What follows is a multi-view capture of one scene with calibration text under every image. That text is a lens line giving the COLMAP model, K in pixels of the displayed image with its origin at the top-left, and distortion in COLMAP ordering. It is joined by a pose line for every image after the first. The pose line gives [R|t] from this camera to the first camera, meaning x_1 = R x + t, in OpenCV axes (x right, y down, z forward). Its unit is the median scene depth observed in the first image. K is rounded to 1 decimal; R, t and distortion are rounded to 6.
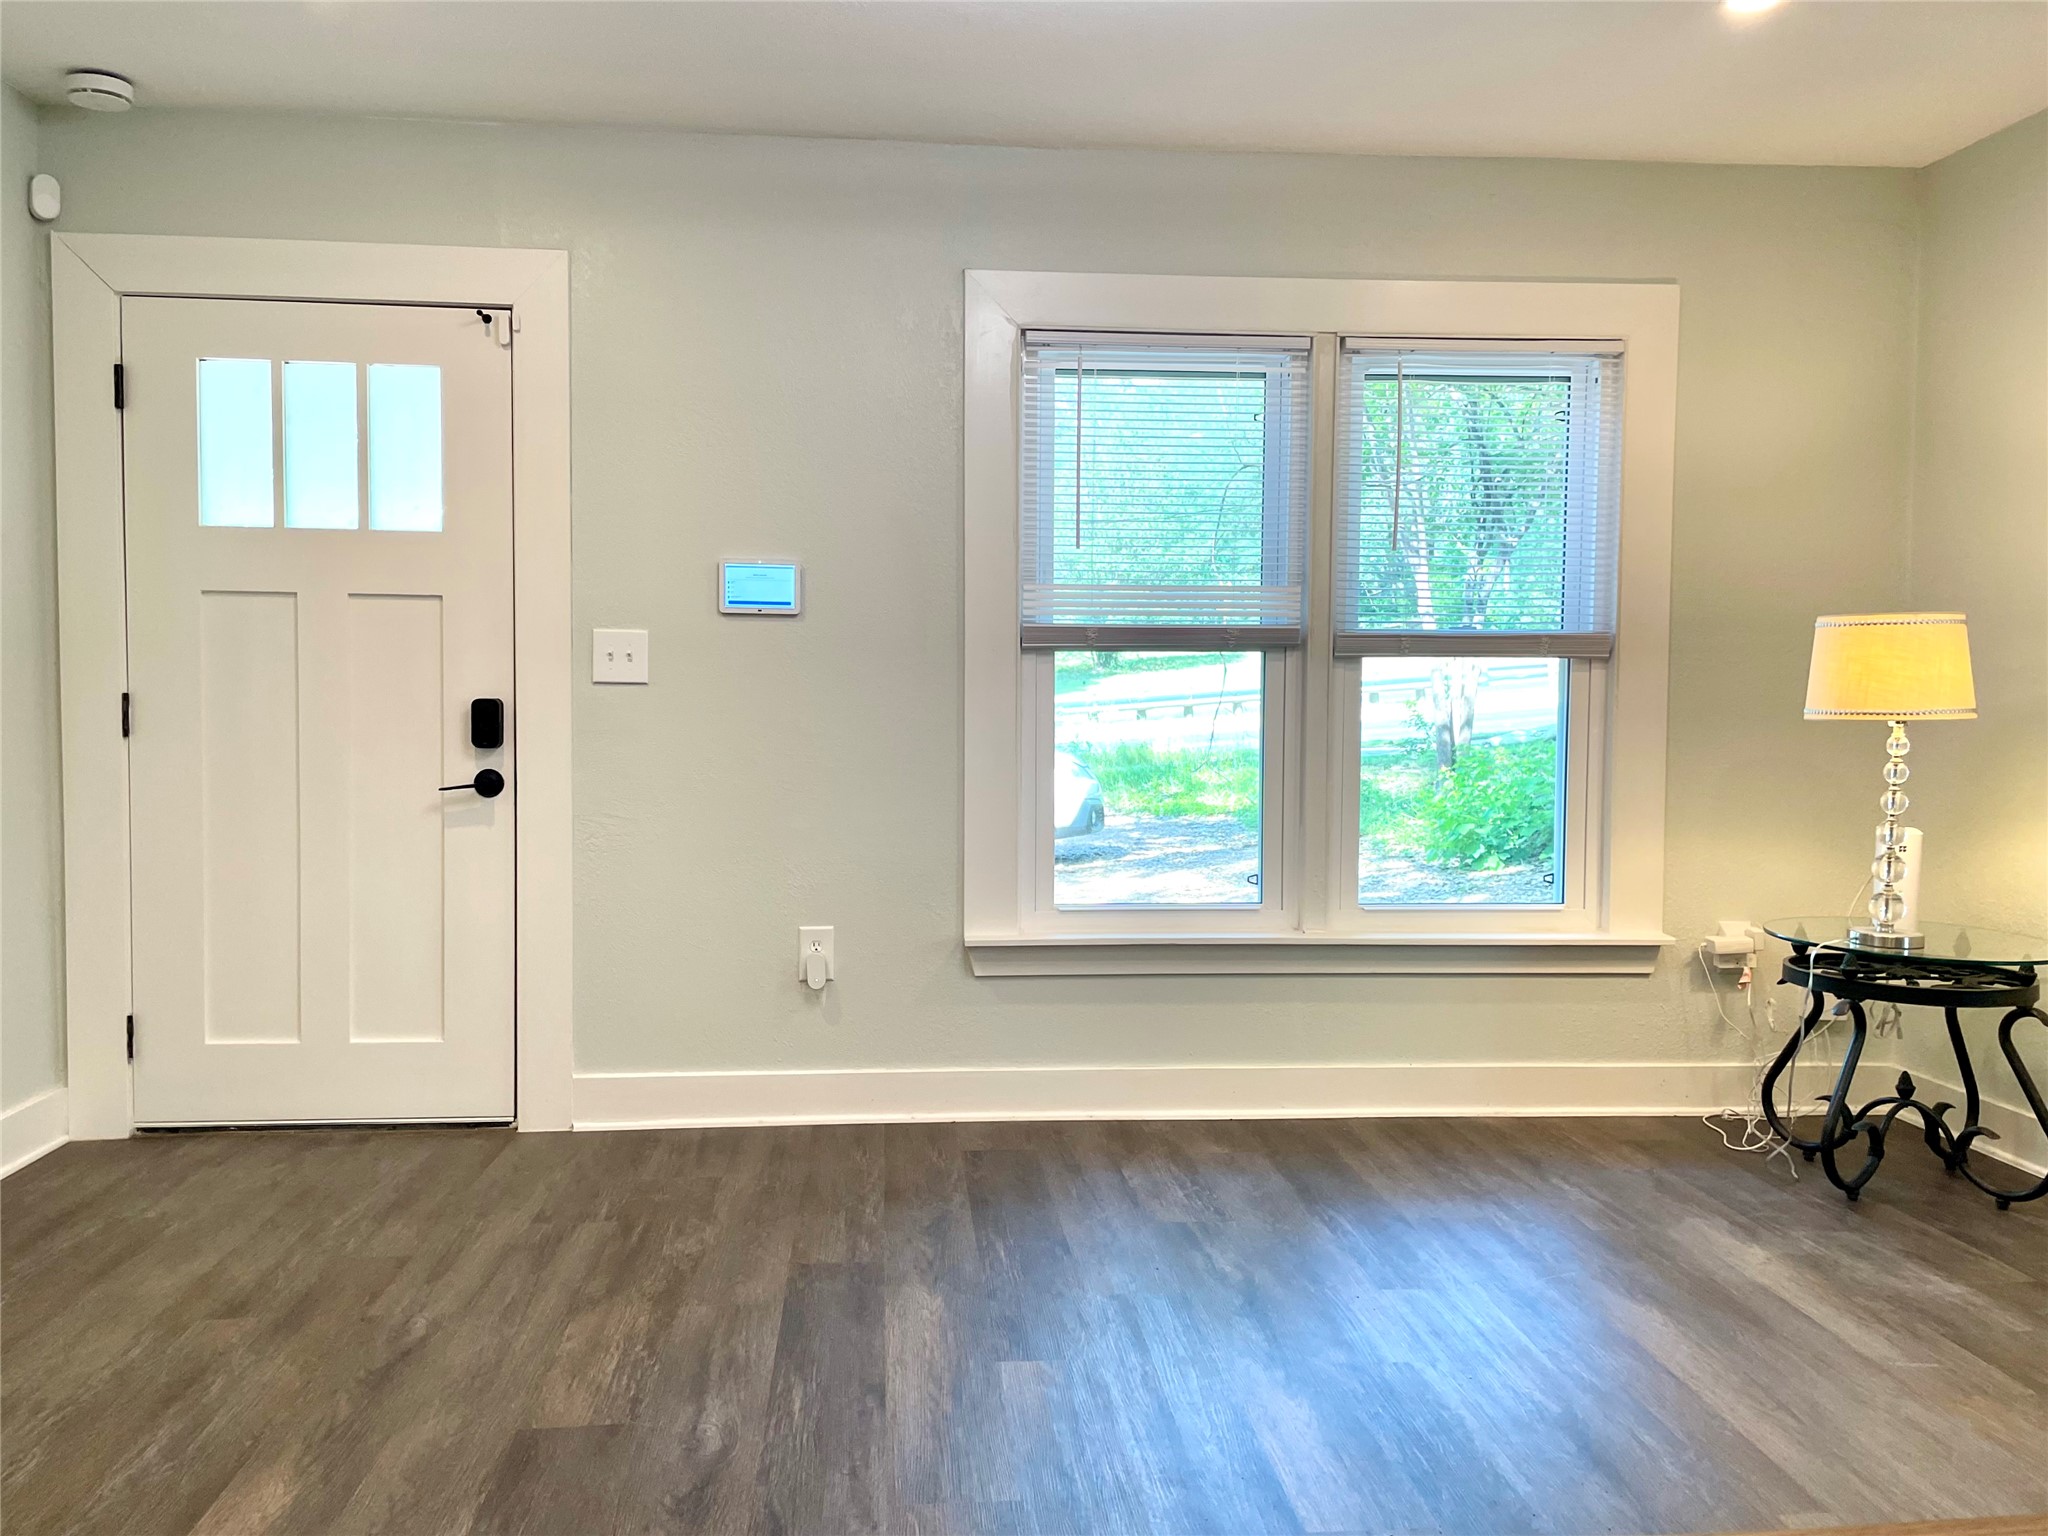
lens RADIAL K [[1630.4, 0, 1019.8], [0, 1630.4, 762.1], [0, 0, 1]] dist [0.076857, -0.050072]
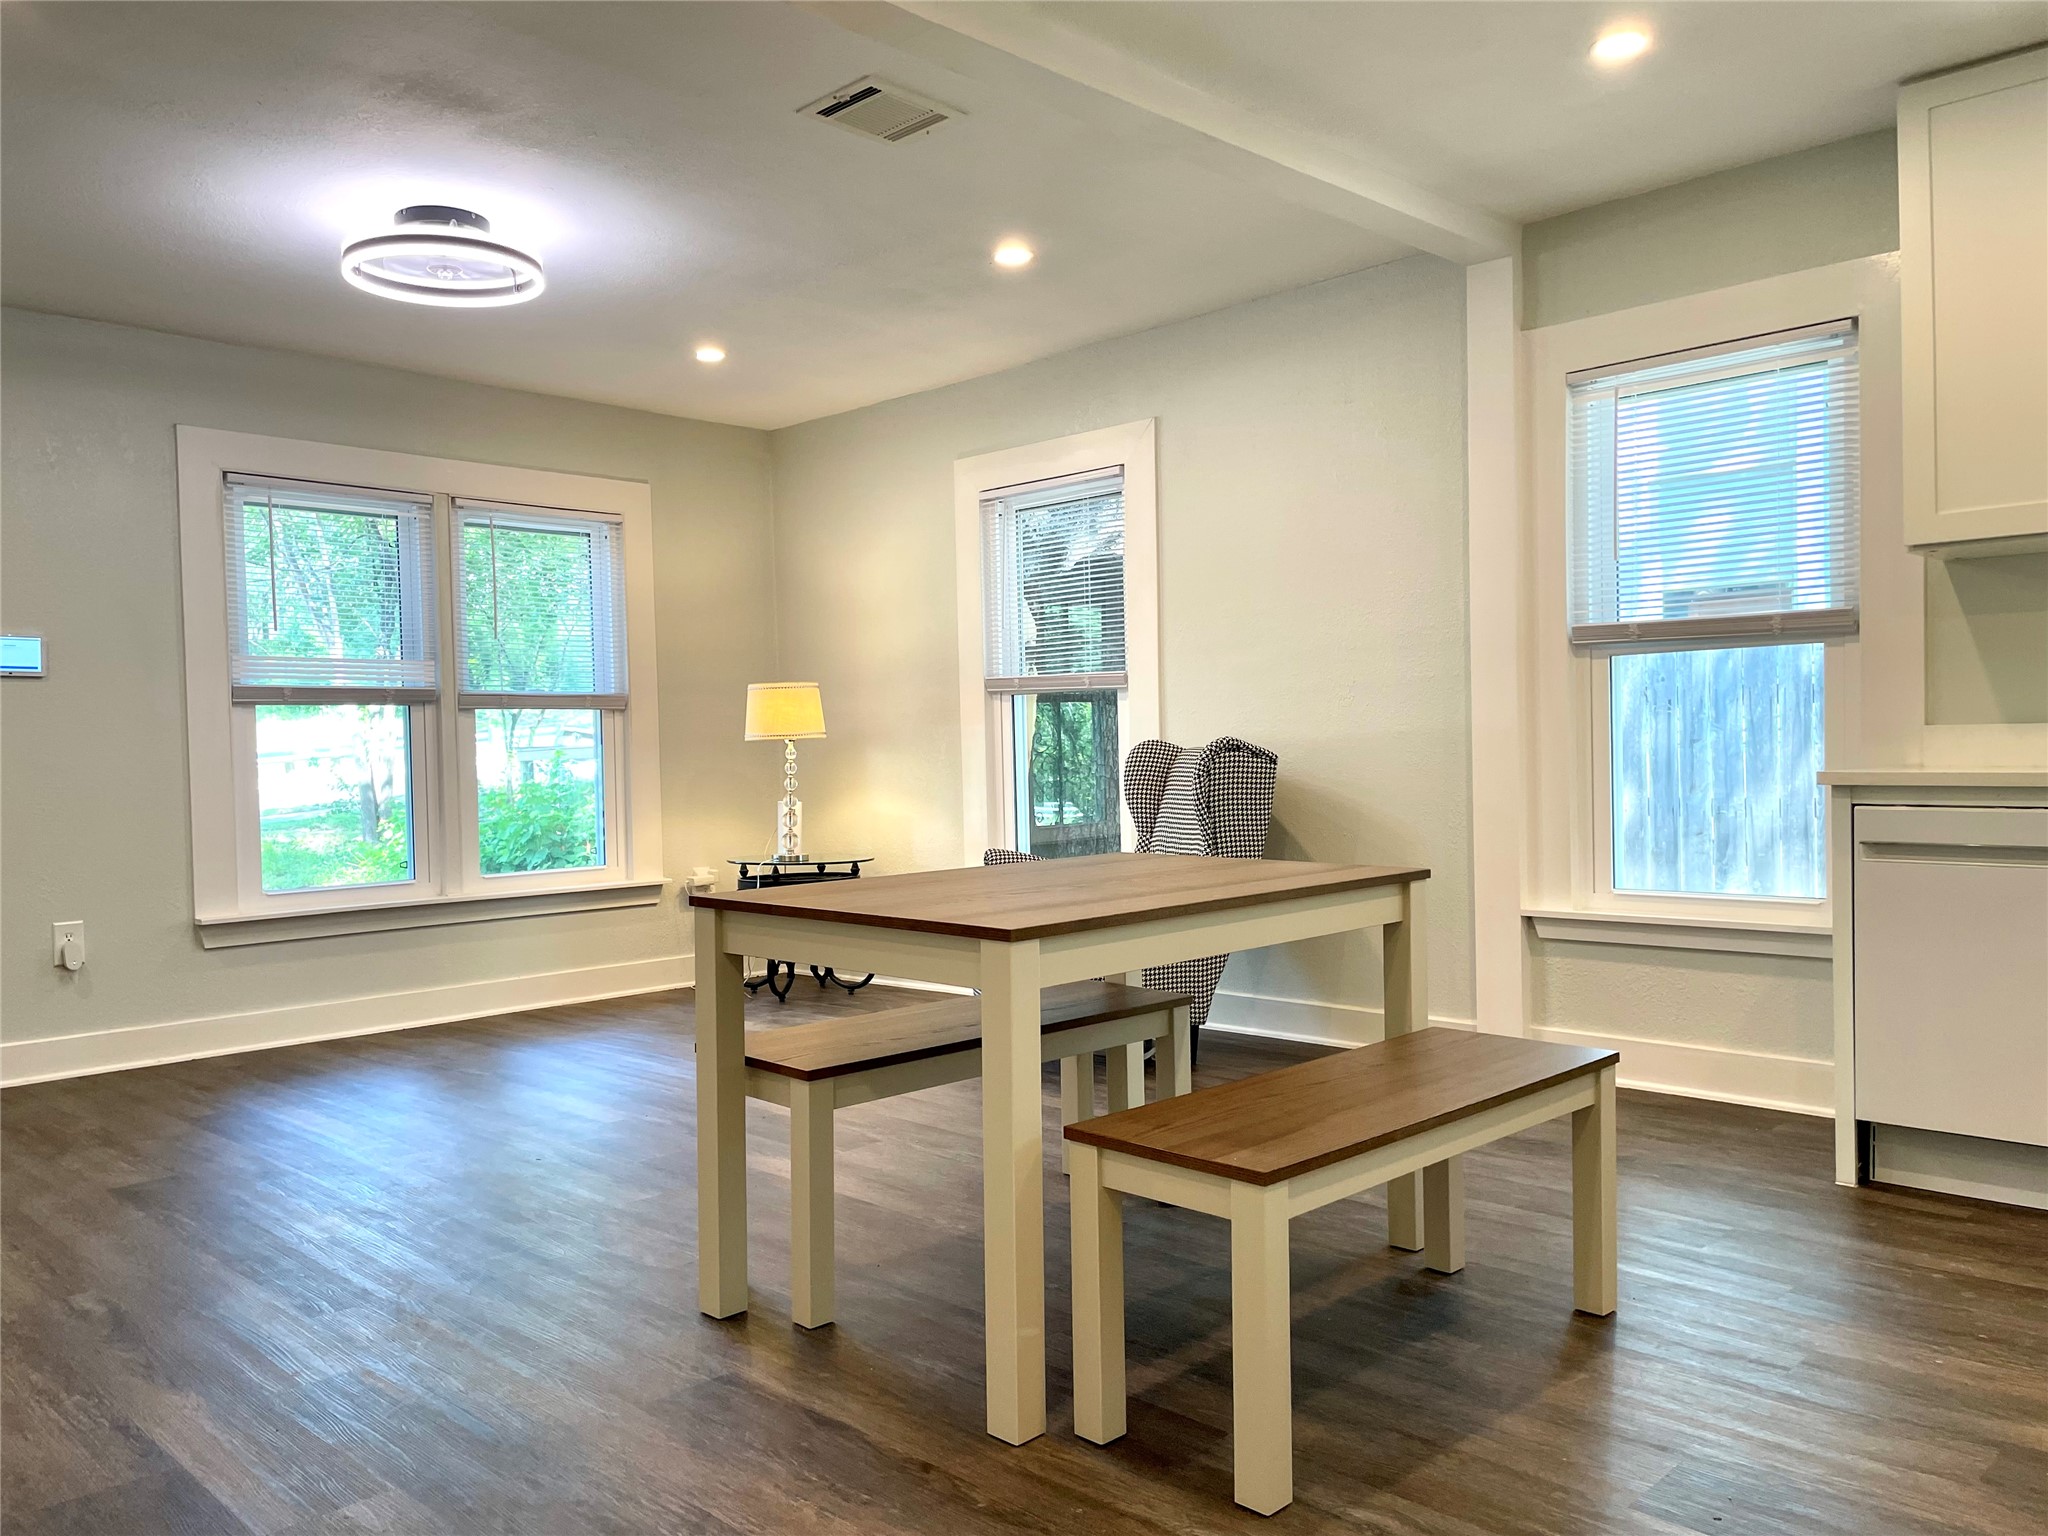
lens RADIAL K [[1599.8, 0, 1022.2], [0, 1599.8, 793.6], [0, 0, 1]] dist [0.057945, -0.053611]
pose [[0.757680, -0.038699, 0.651478, -0.386066], [0.057889, 0.998291, -0.008025, 0.056078], [-0.650054, 0.043794, 0.758625, -0.457760]]
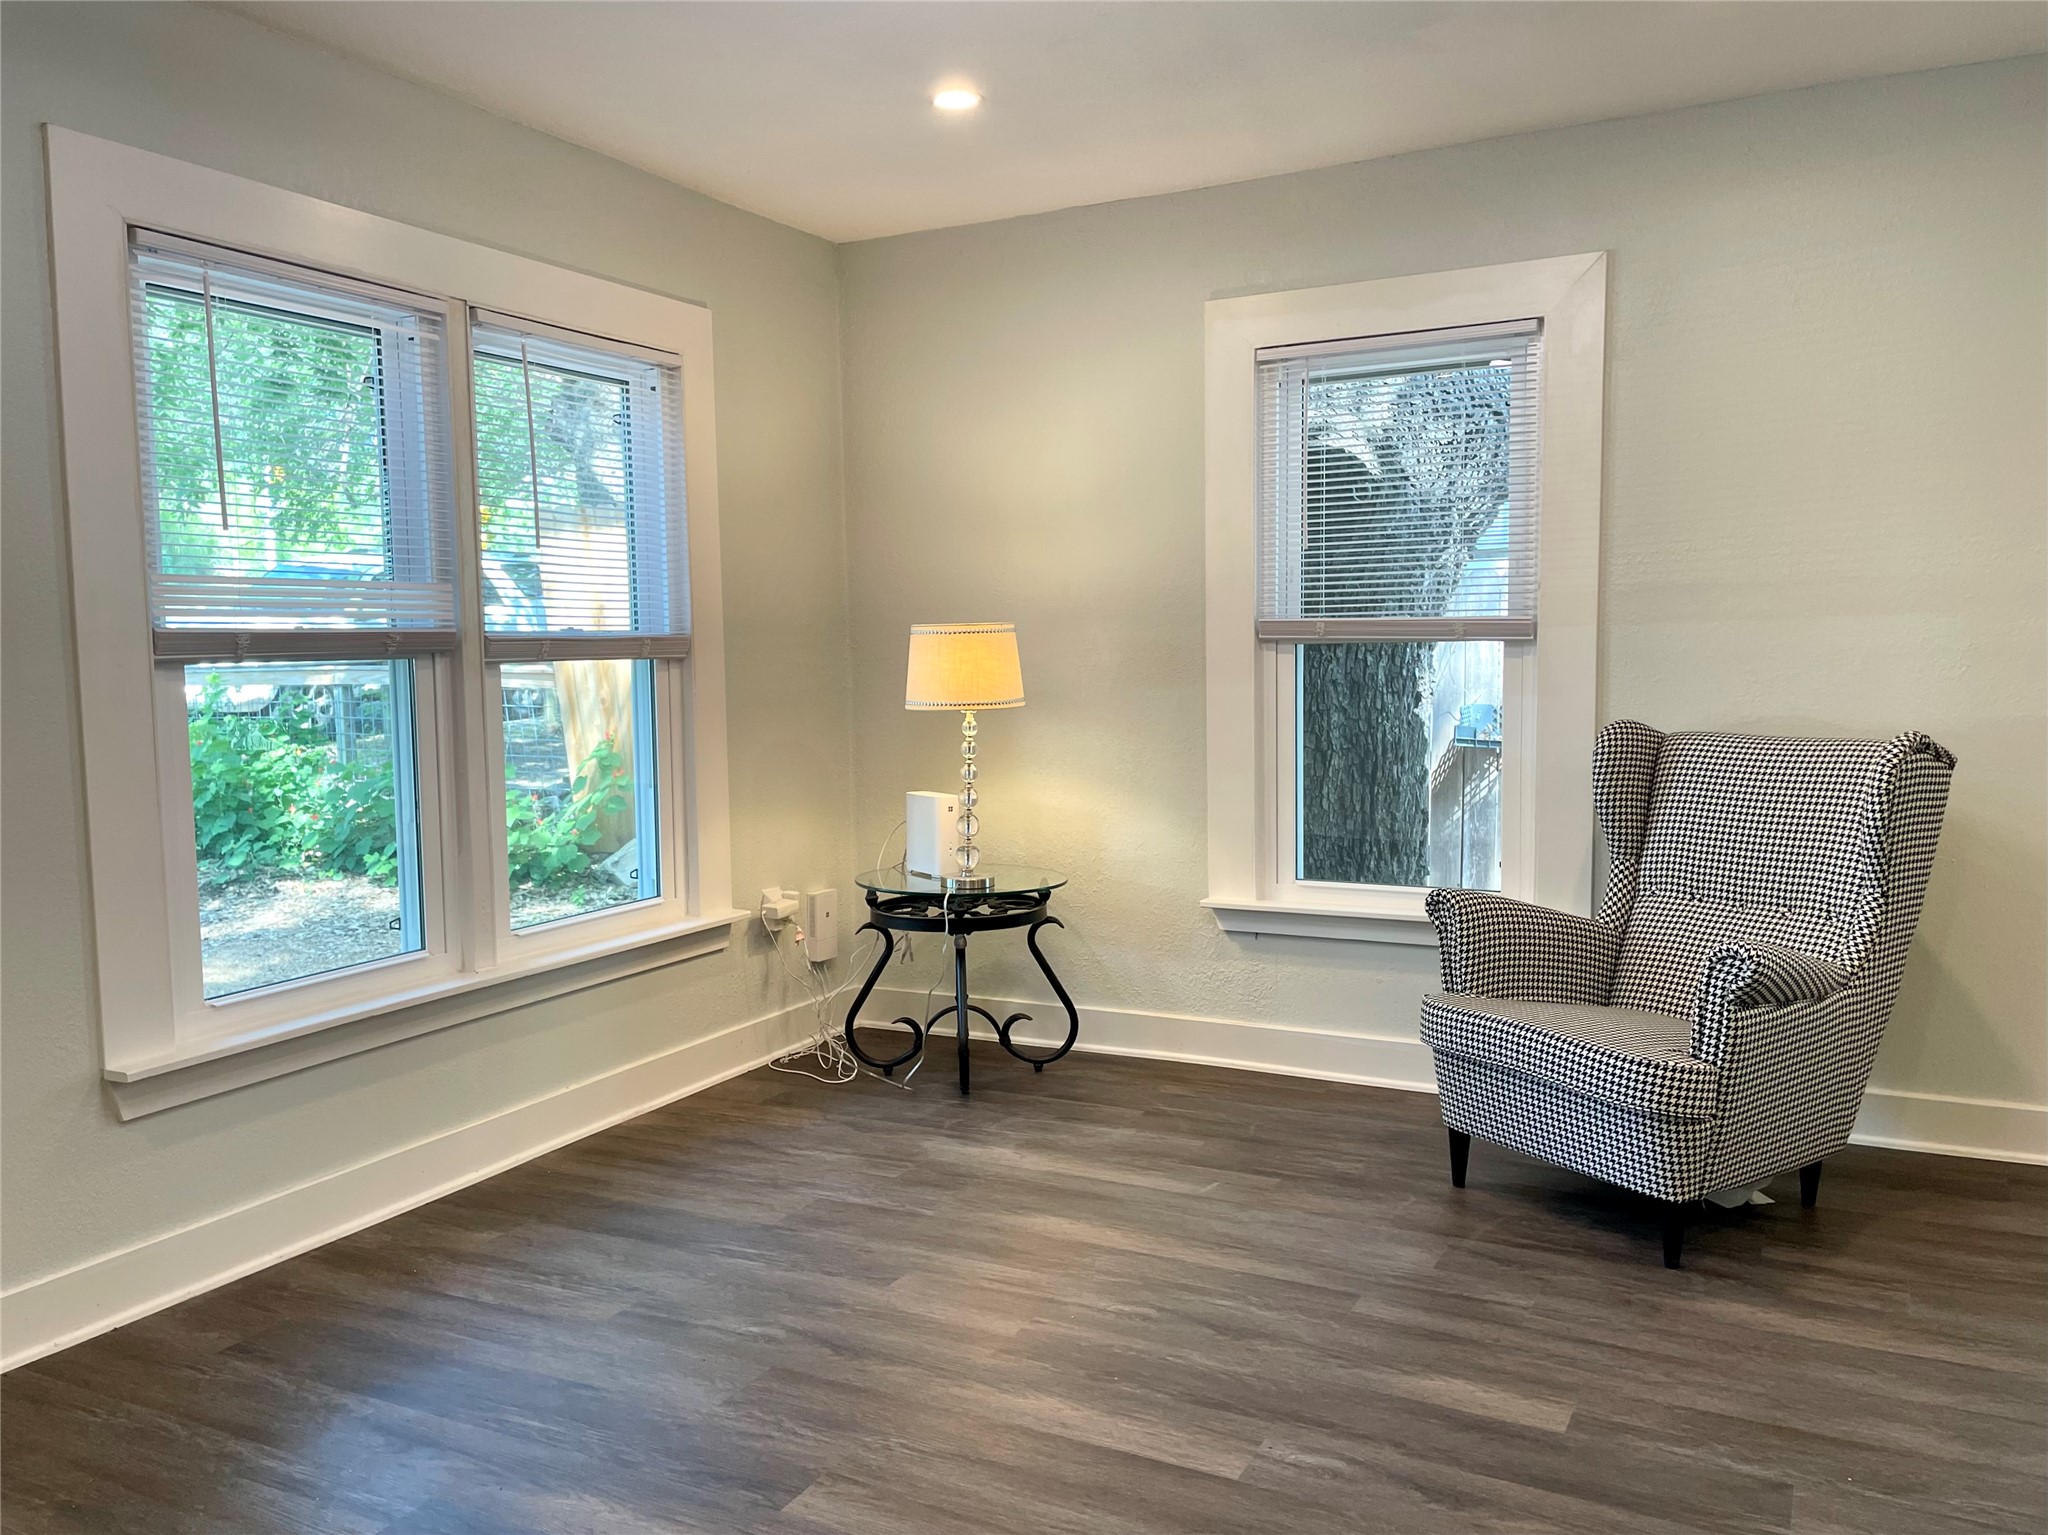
lens RADIAL K [[1599.8, 0, 976.5], [0, 1599.8, 781.5], [0, 0, 1]] dist [0.057945, -0.053611]
pose [[0.530692, -0.089820, 0.842792, -0.423107], [0.059623, 0.995862, 0.068590, -0.045105], [-0.845465, 0.013850, 0.533851, 0.303955]]
